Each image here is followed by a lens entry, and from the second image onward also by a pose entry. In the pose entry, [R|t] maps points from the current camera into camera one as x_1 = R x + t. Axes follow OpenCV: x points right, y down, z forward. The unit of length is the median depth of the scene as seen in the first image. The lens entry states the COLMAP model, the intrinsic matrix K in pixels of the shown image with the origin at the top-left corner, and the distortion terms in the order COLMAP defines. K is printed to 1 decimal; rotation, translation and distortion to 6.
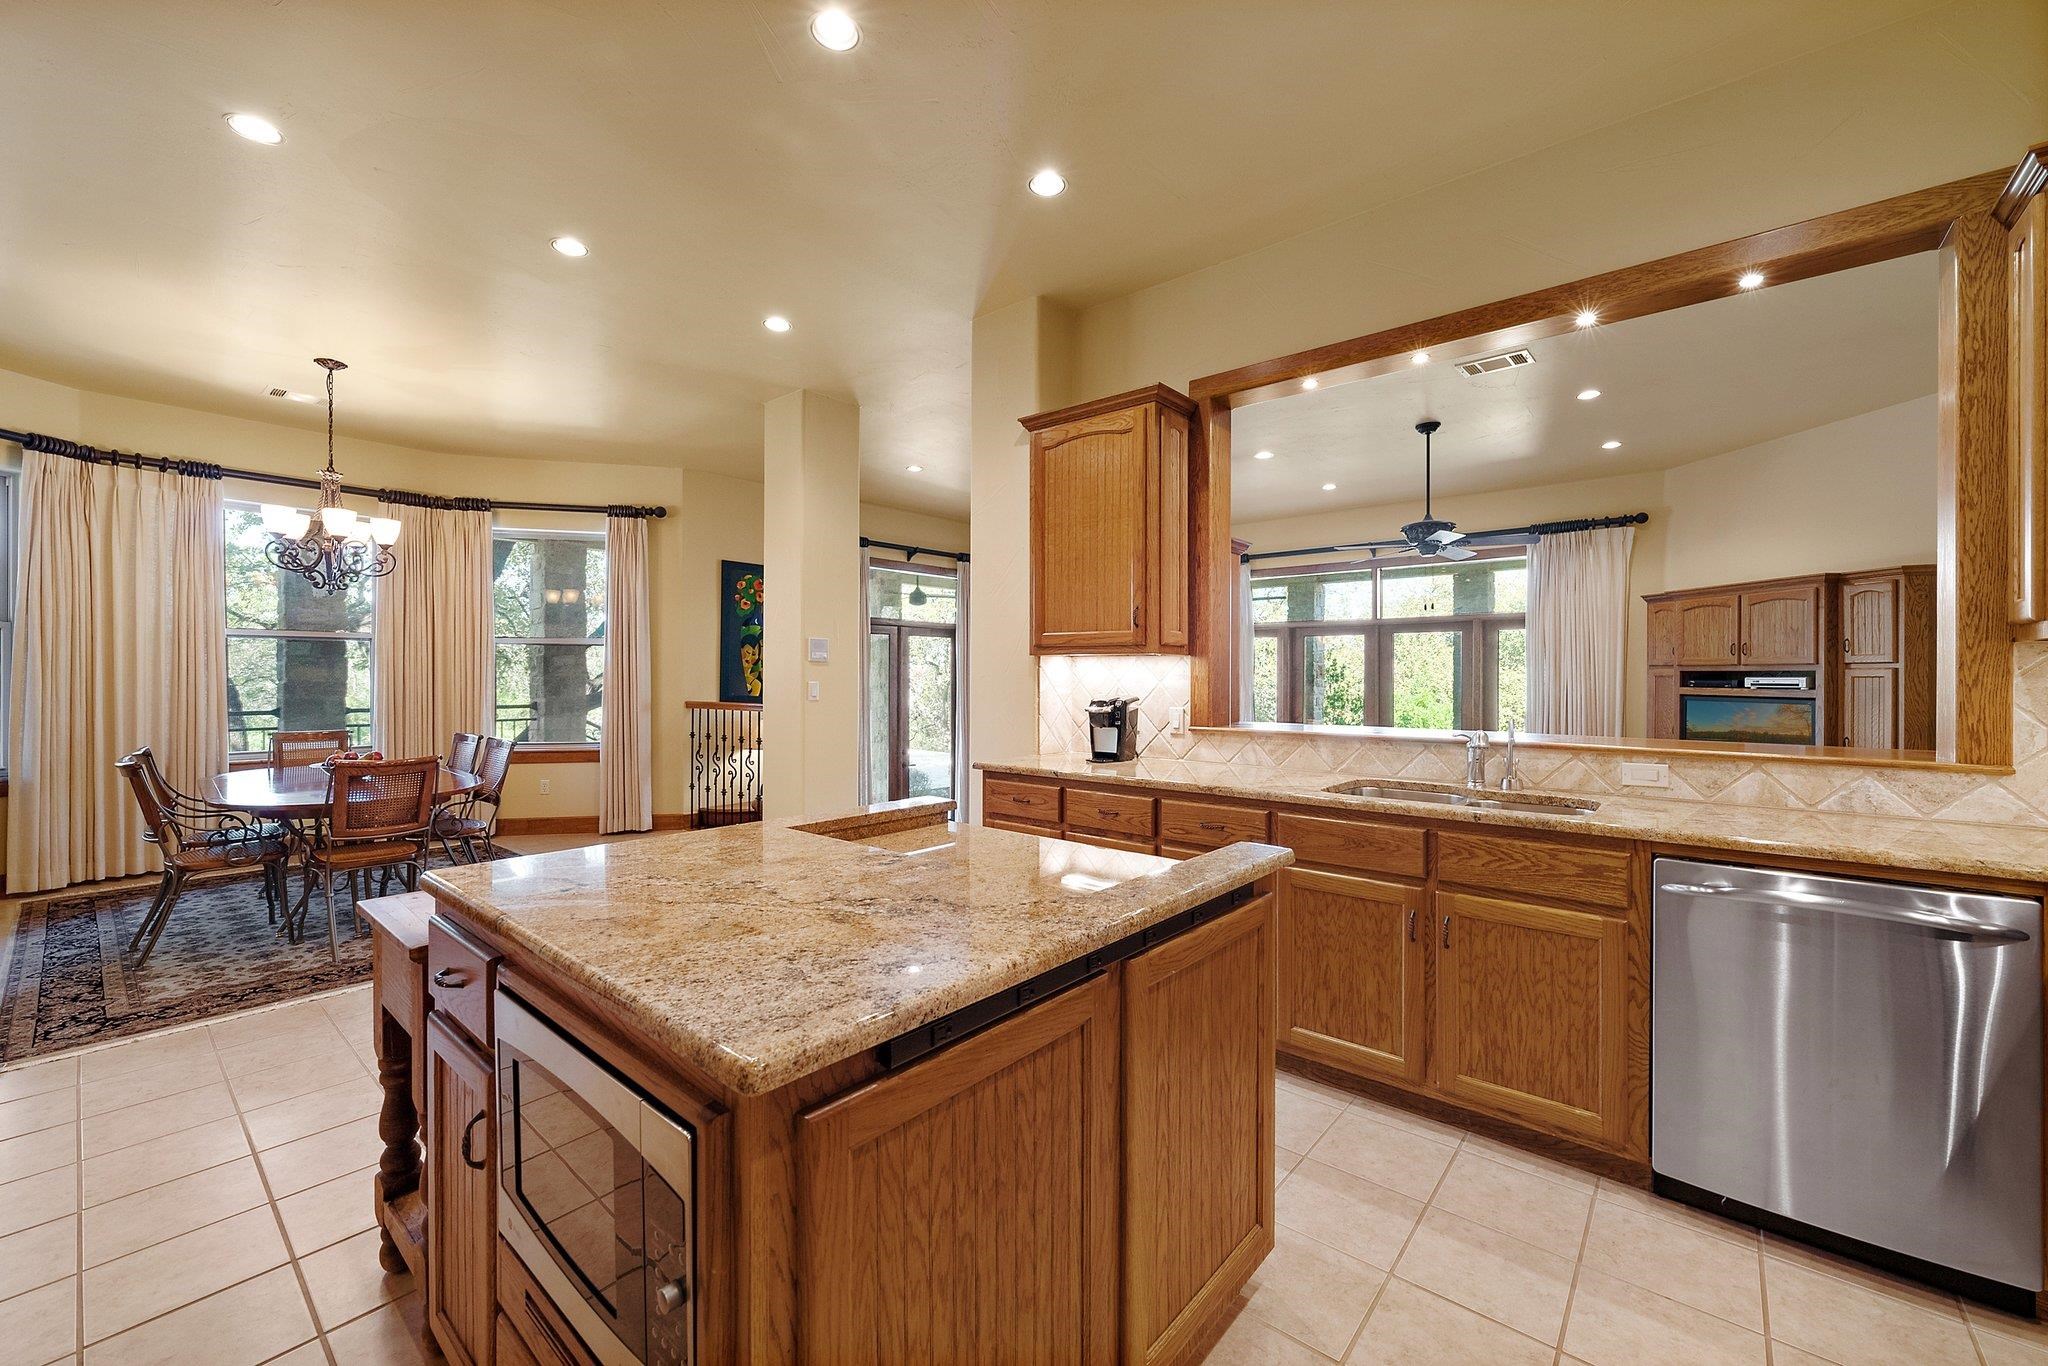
lens RADIAL K [[812.1, 0, 1024.0], [0, 812.1, 683.0], [0, 0, 1]] dist [0.000542, 0.000100]
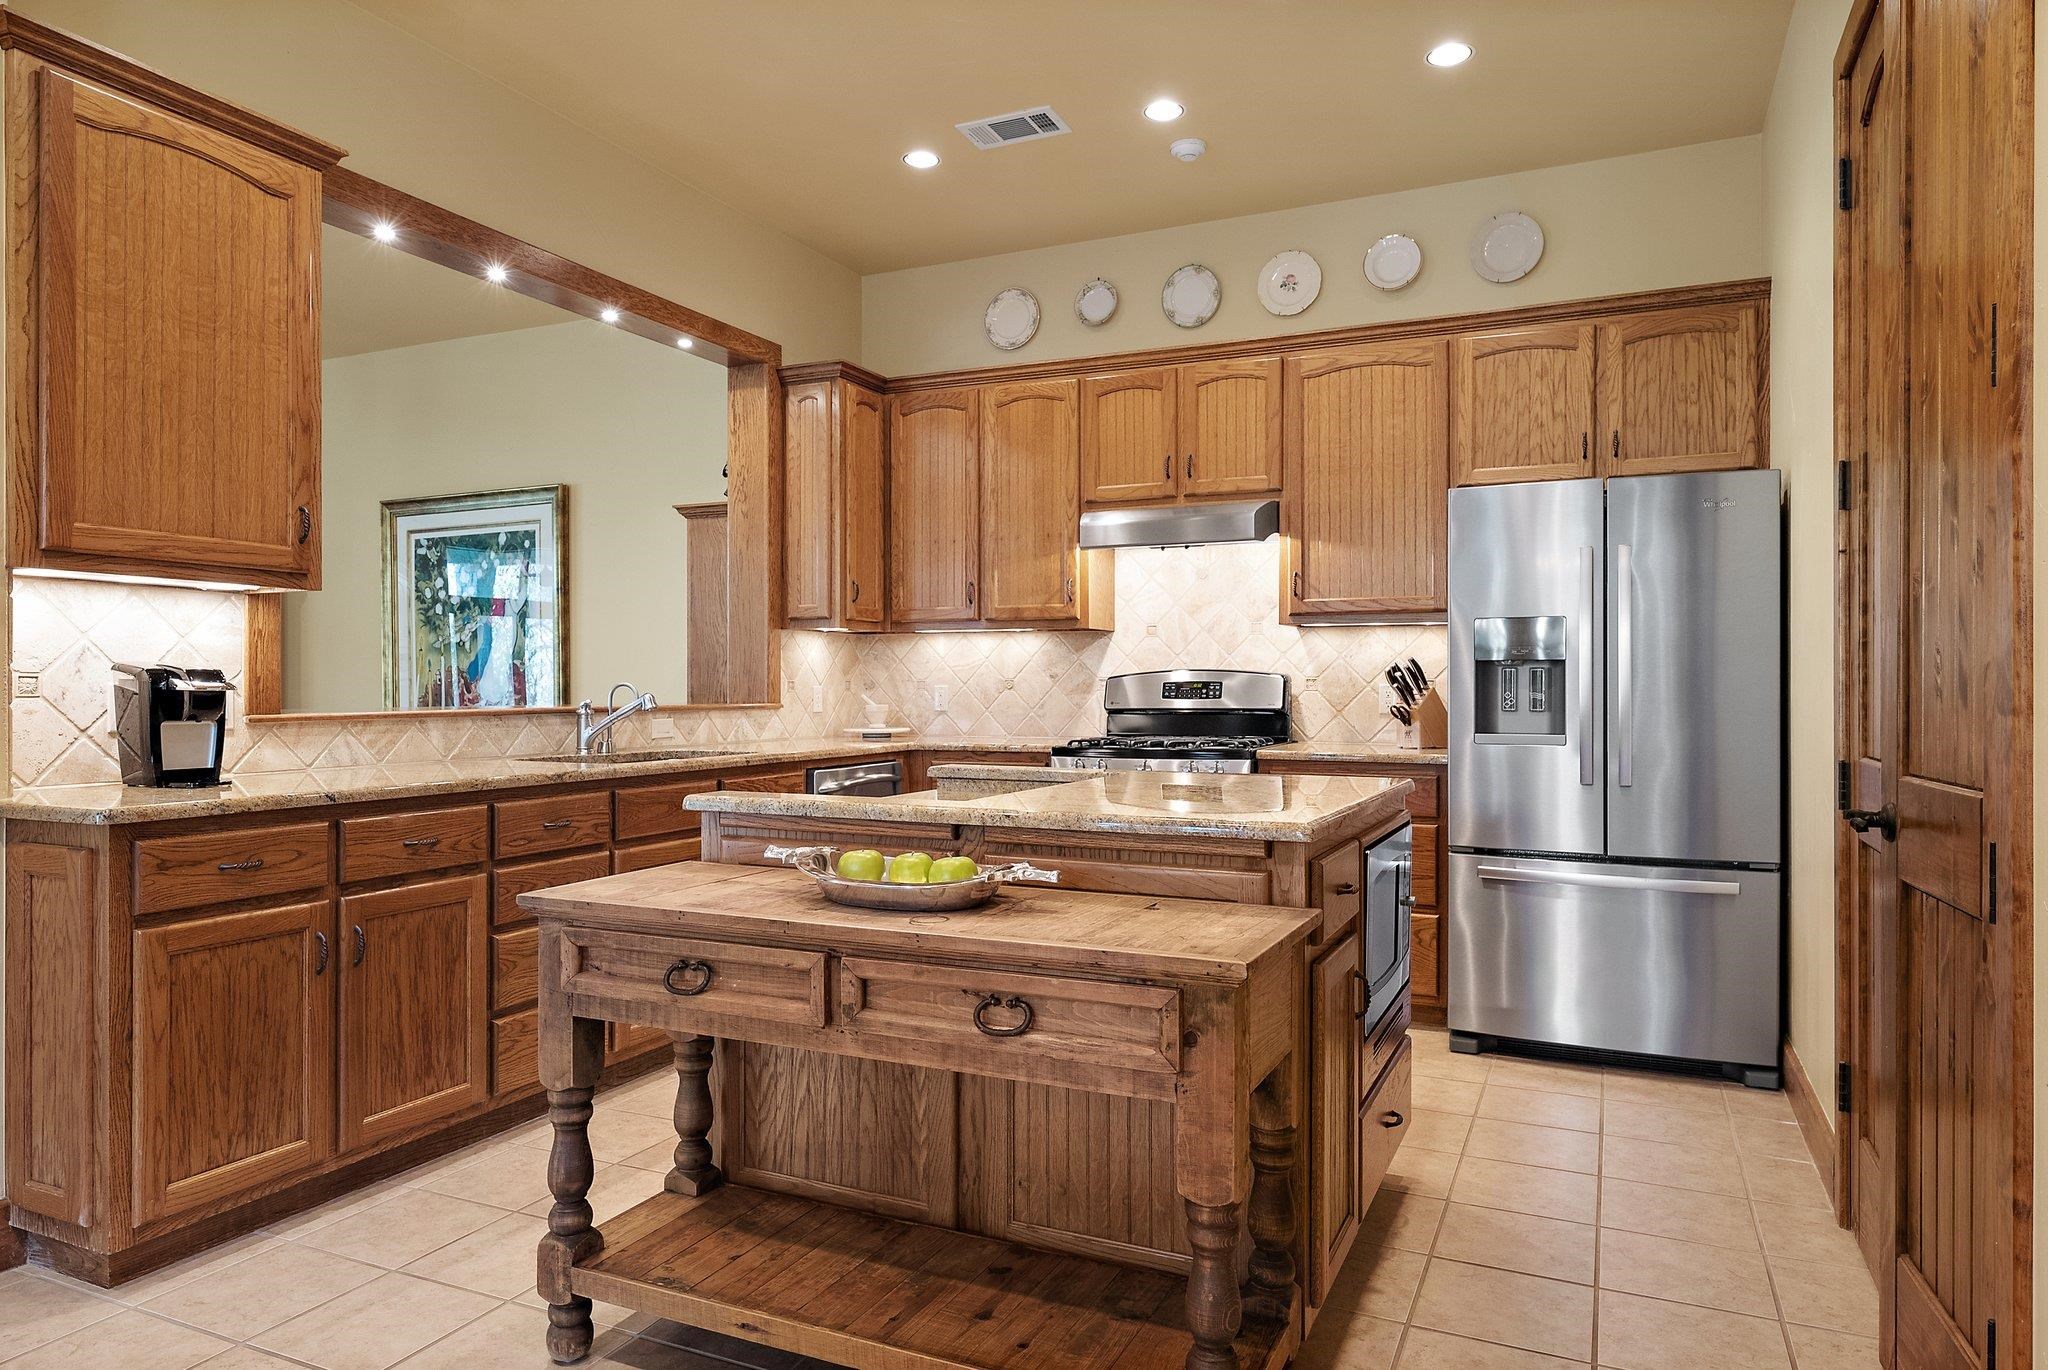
lens RADIAL K [[1275.5, 0, 1024.0], [0, 1275.5, 685.0], [0, 0, 1]] dist [-0.004010, -0.000811]
pose [[-0.266941, -0.003279, 0.963707, -0.550238], [0.007979, 0.999952, 0.005613, 0.020723], [-0.963680, 0.009188, -0.266902, 0.464567]]
